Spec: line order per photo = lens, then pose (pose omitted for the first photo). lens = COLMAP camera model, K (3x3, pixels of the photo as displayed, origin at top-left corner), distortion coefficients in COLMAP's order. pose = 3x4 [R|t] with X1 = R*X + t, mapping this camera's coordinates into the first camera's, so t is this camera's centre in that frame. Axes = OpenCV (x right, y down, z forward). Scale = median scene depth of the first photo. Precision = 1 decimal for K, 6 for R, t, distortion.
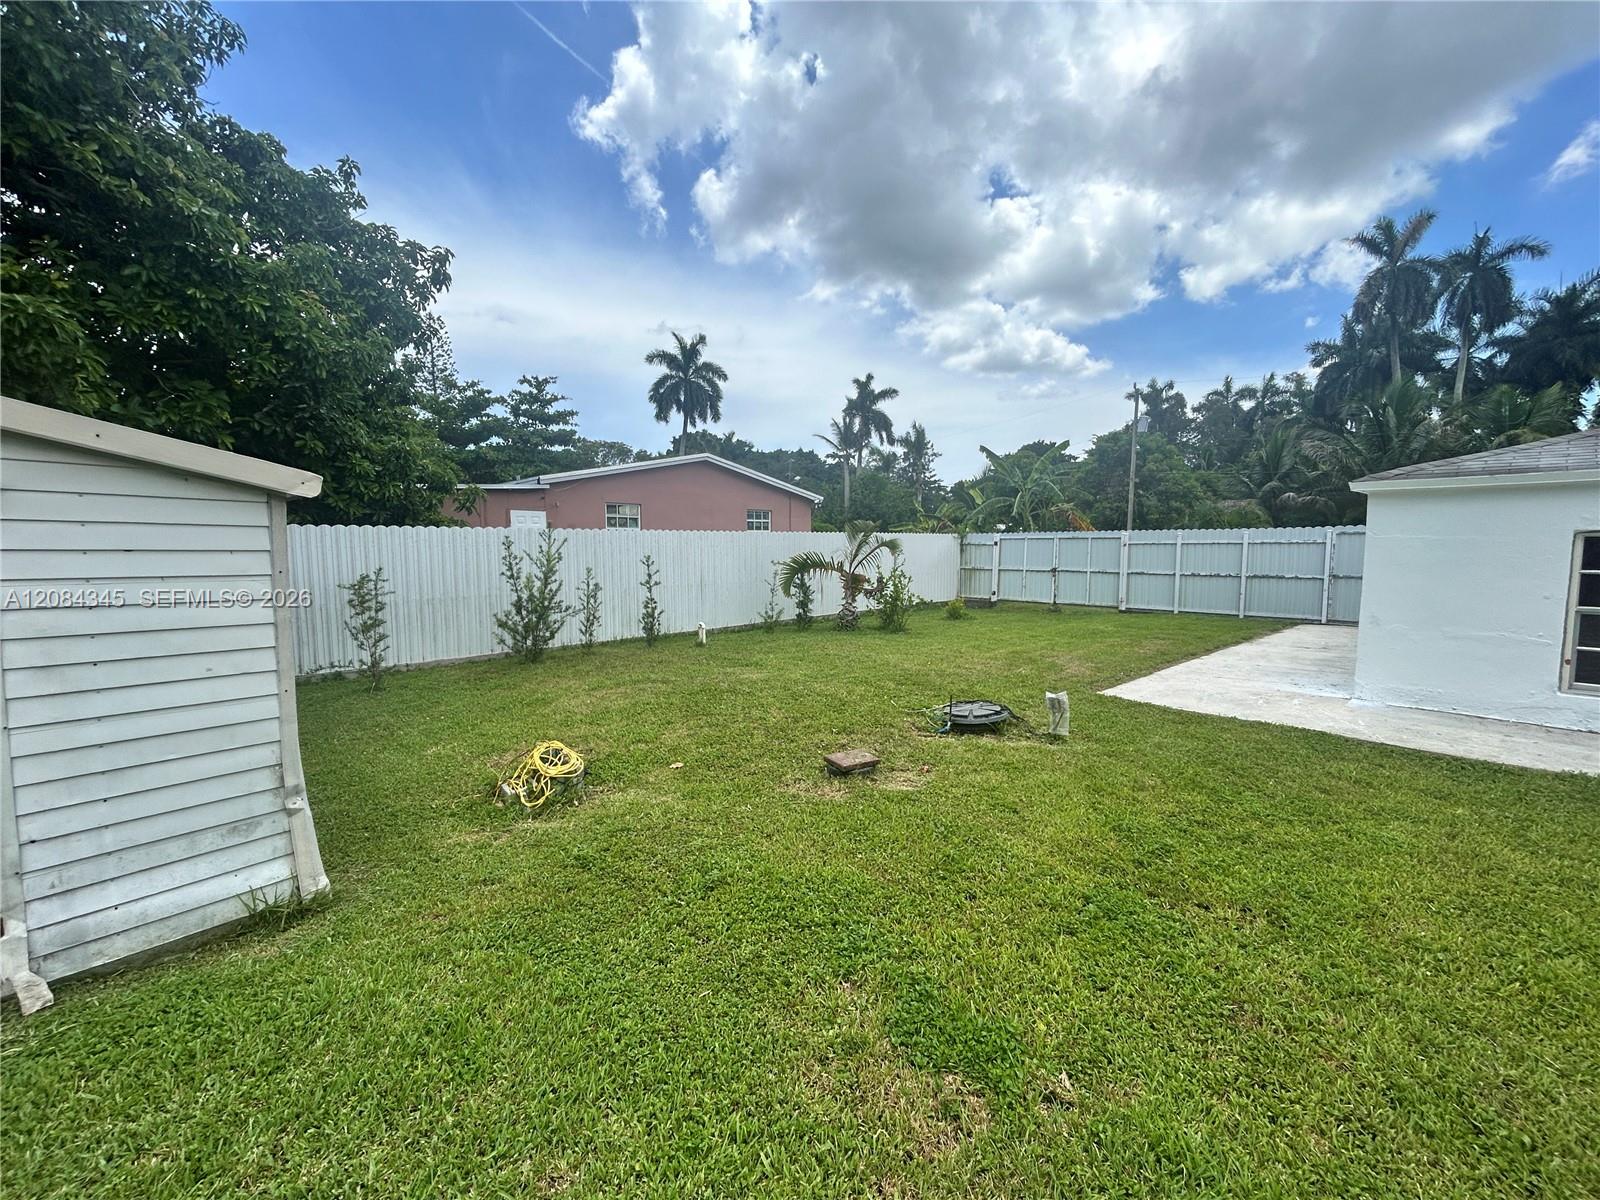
lens RADIAL K [[626.9, 0, 792.0], [0, 626.9, 566.1], [0, 0, 1]] dist [-0.001075, -0.000201]
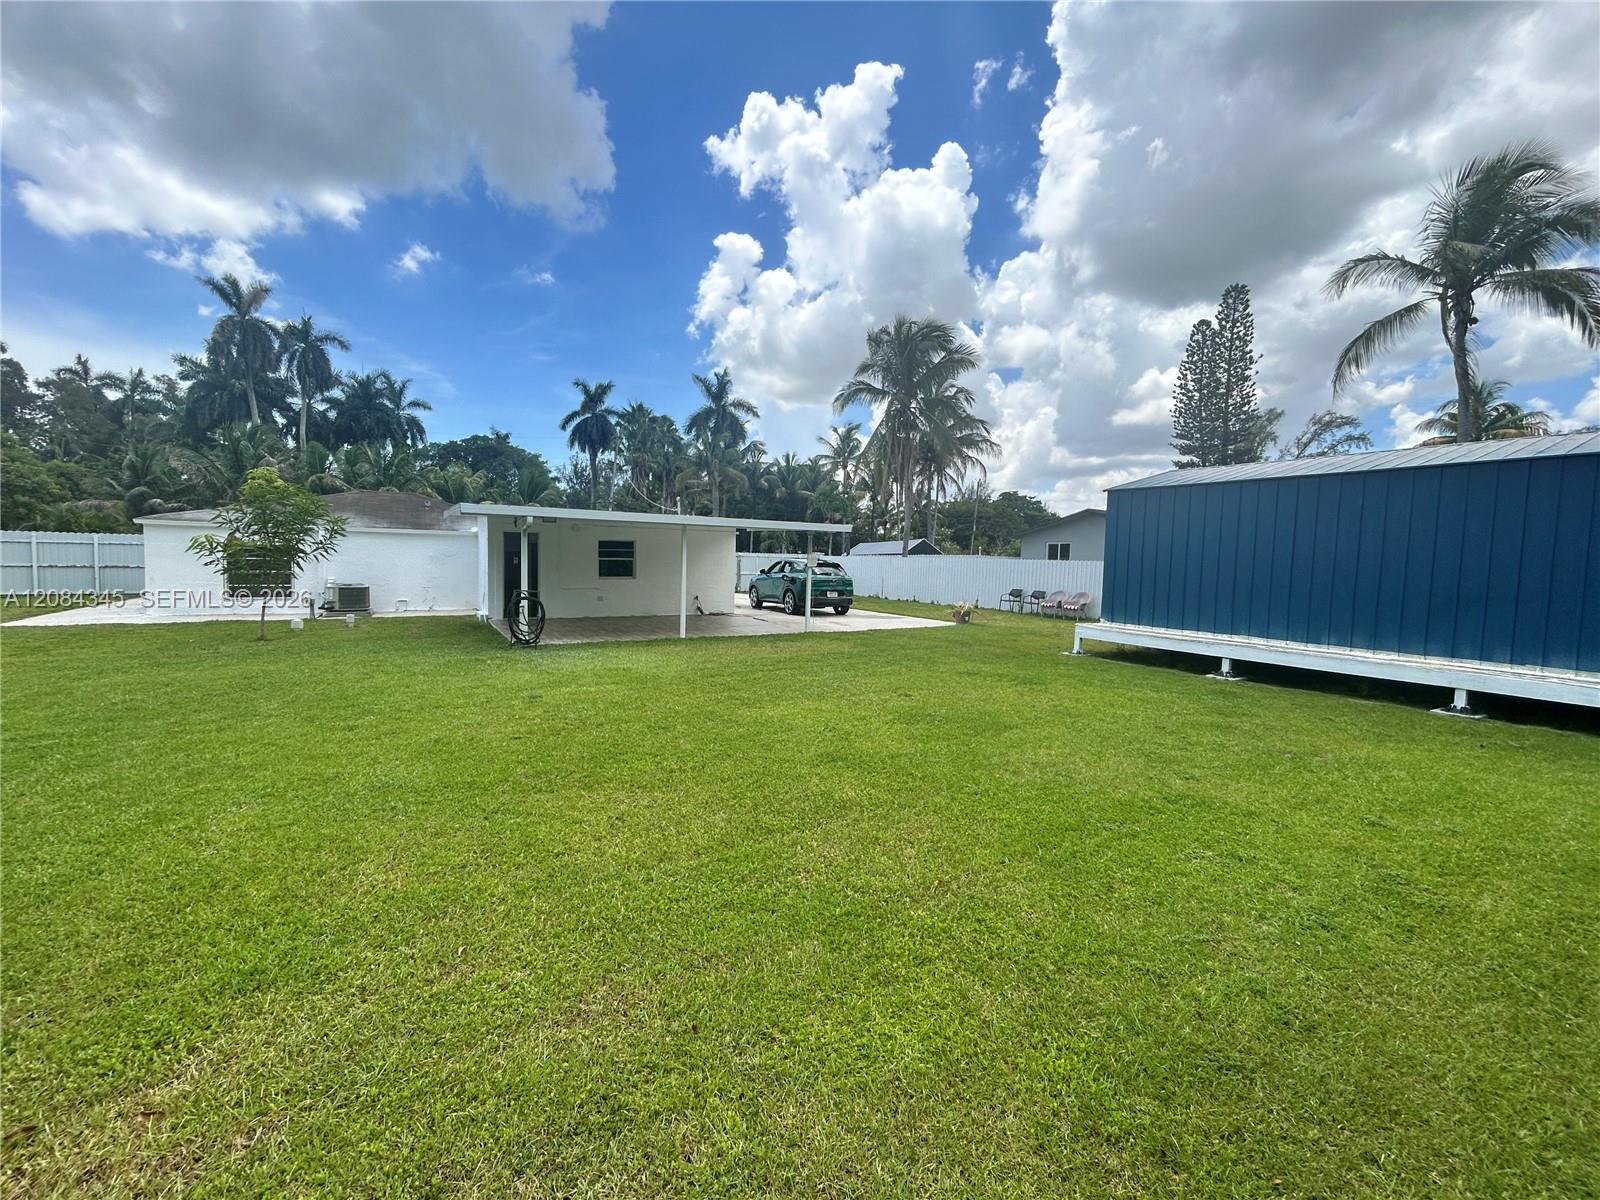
lens RADIAL K [[648.0, 0, 798.7], [0, 648.0, 600.2], [0, 0, 1]] dist [-0.000998, 0.000898]
pose [[0.153391, -0.056598, 0.986543, -0.120134], [0.008369, 0.998397, 0.055977, 0.003965], [-0.988130, -0.000330, 0.153619, -0.217070]]
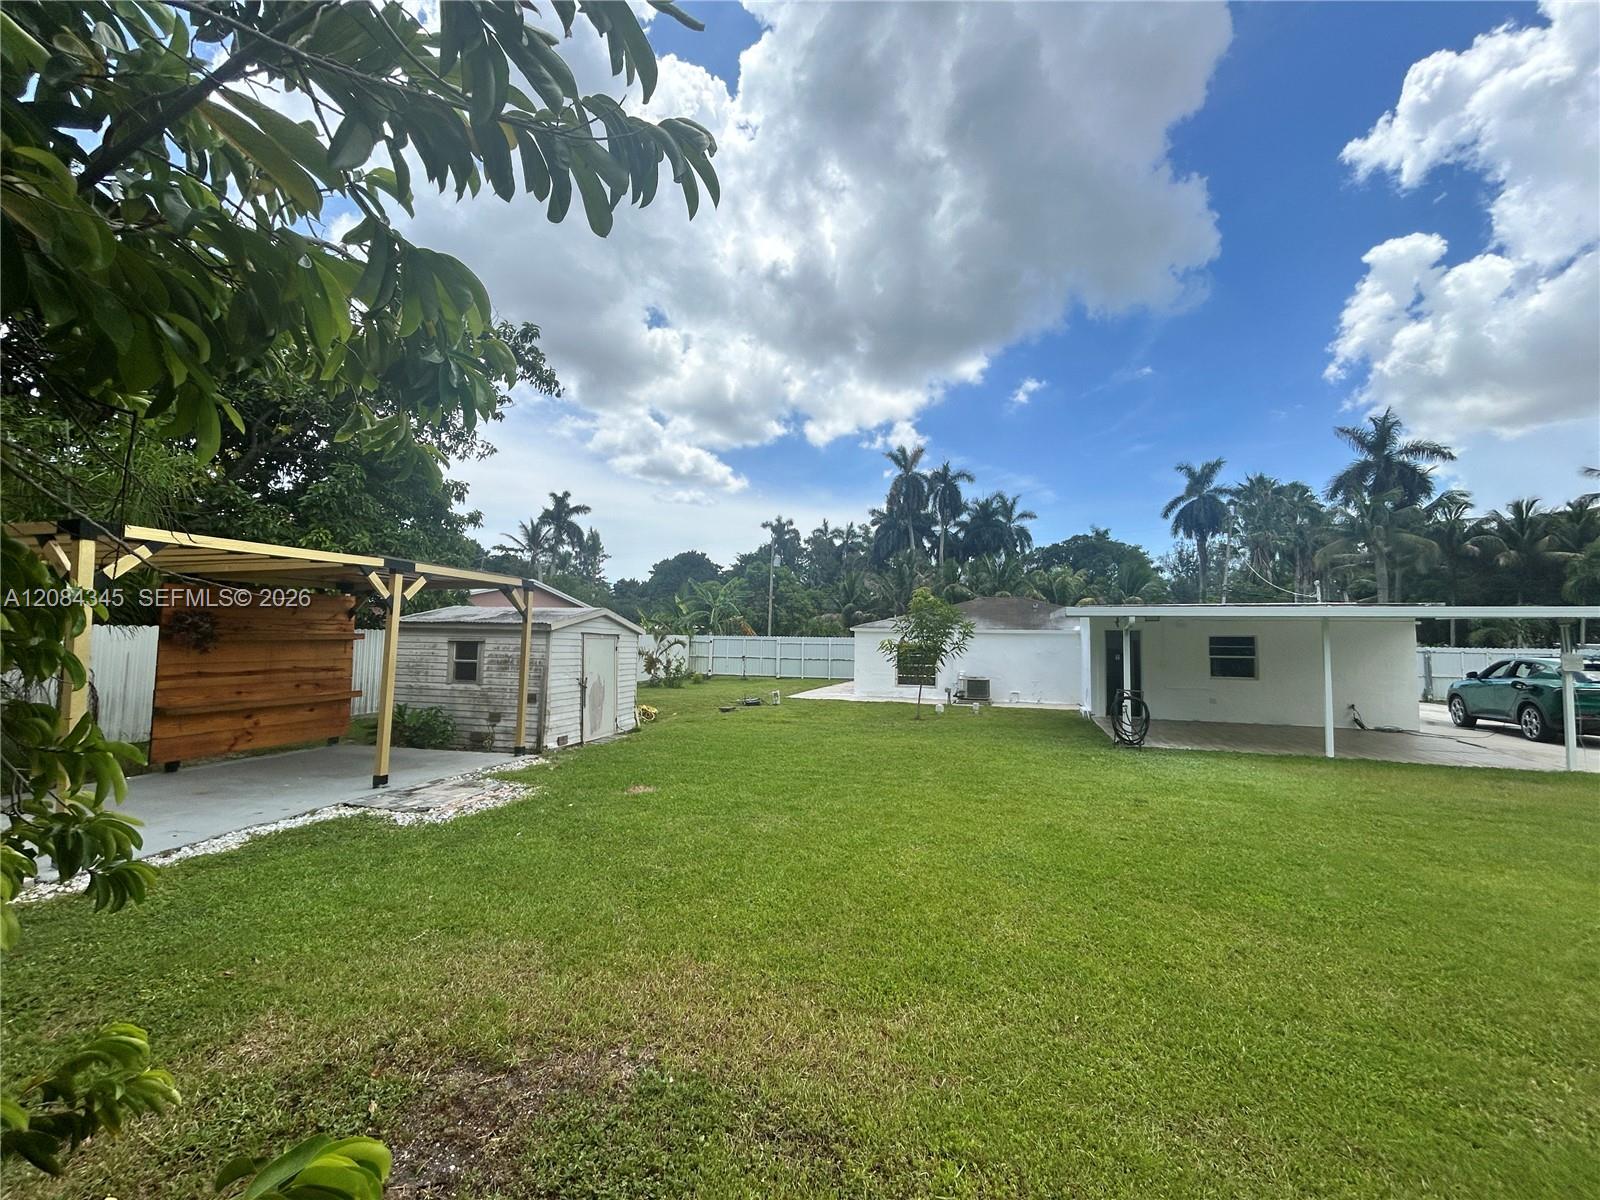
lens RADIAL K [[648.0, 0, 798.7], [0, 648.0, 600.2], [0, 0, 1]] dist [-0.000998, 0.000898]
pose [[0.851504, 0.048480, 0.522103, -0.123988], [-0.000267, 0.995757, -0.092026, 0.003169], [-0.524348, 0.078221, 0.847903, -0.219259]]
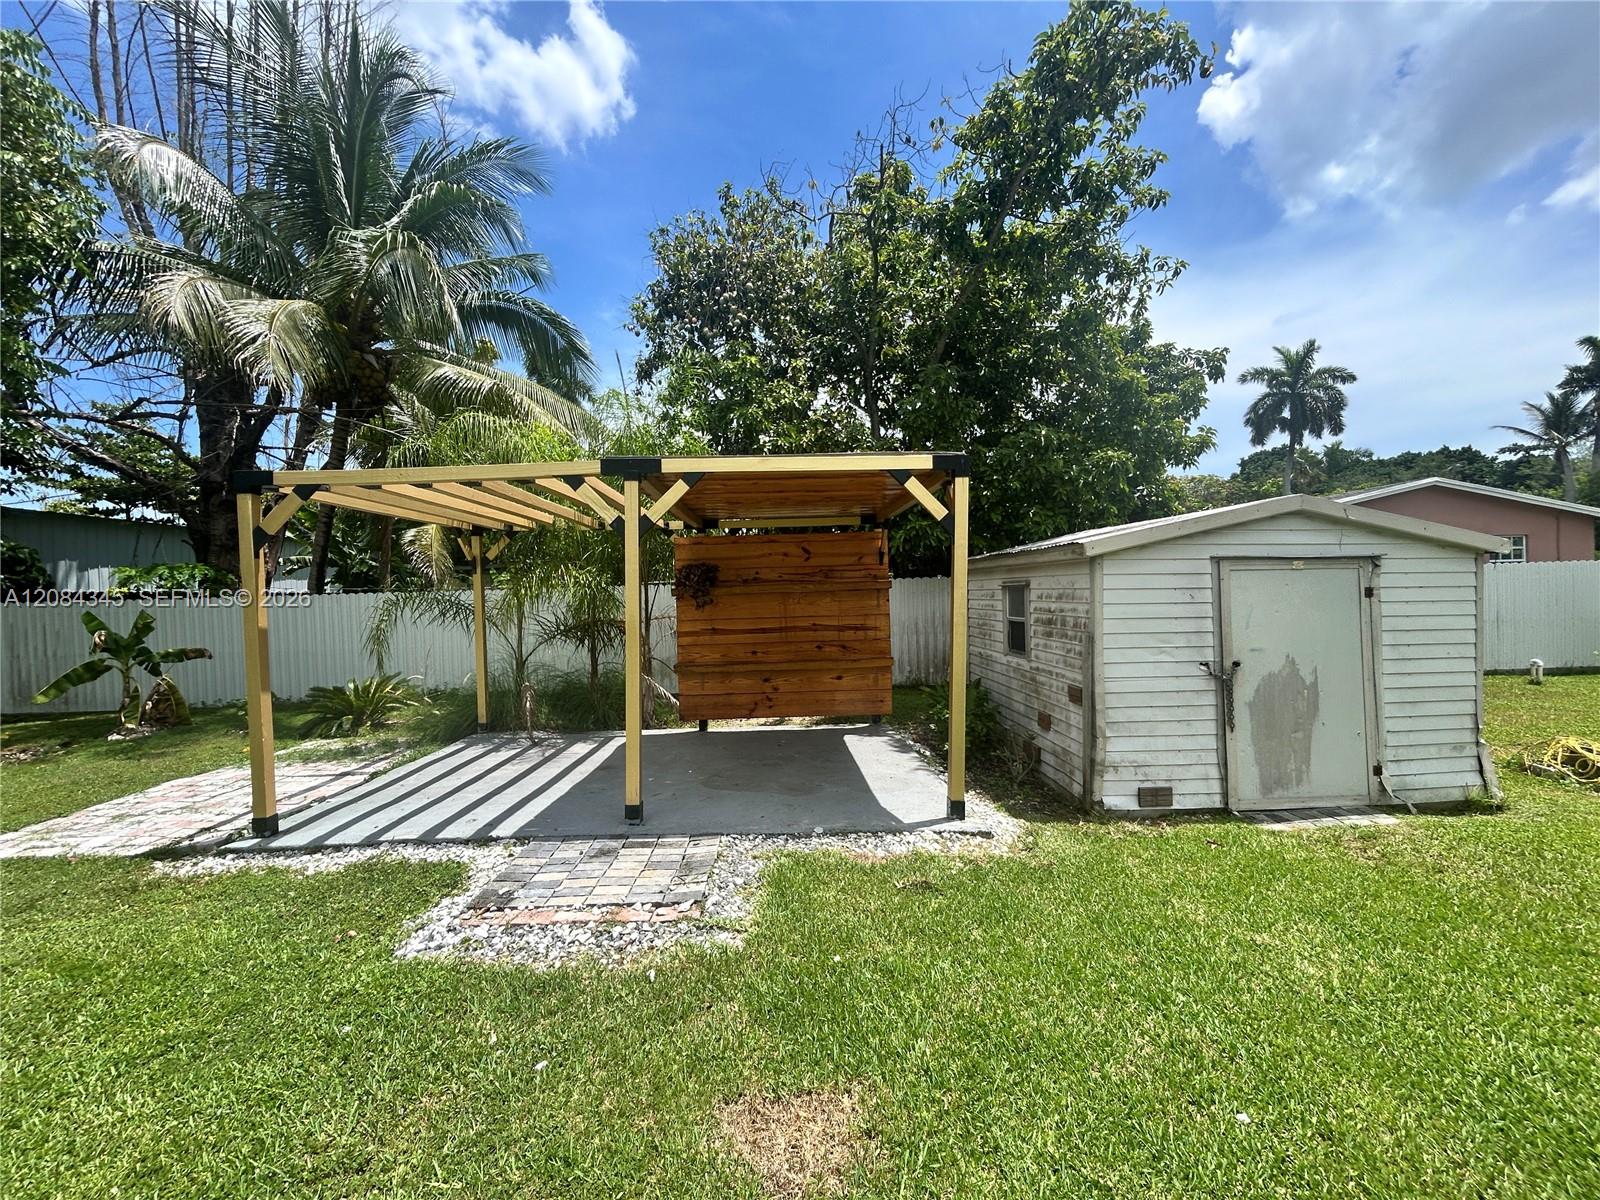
lens RADIAL K [[640.1, 0, 800.0], [0, 640.1, 600.0], [0, 0, 1]] dist [-0.009009, 0.000192]
pose [[0.725317, -0.009835, -0.688344, -0.053040], [0.000827, 0.999910, -0.013415, 0.001544], [0.688414, 0.009161, 0.725260, -0.105716]]
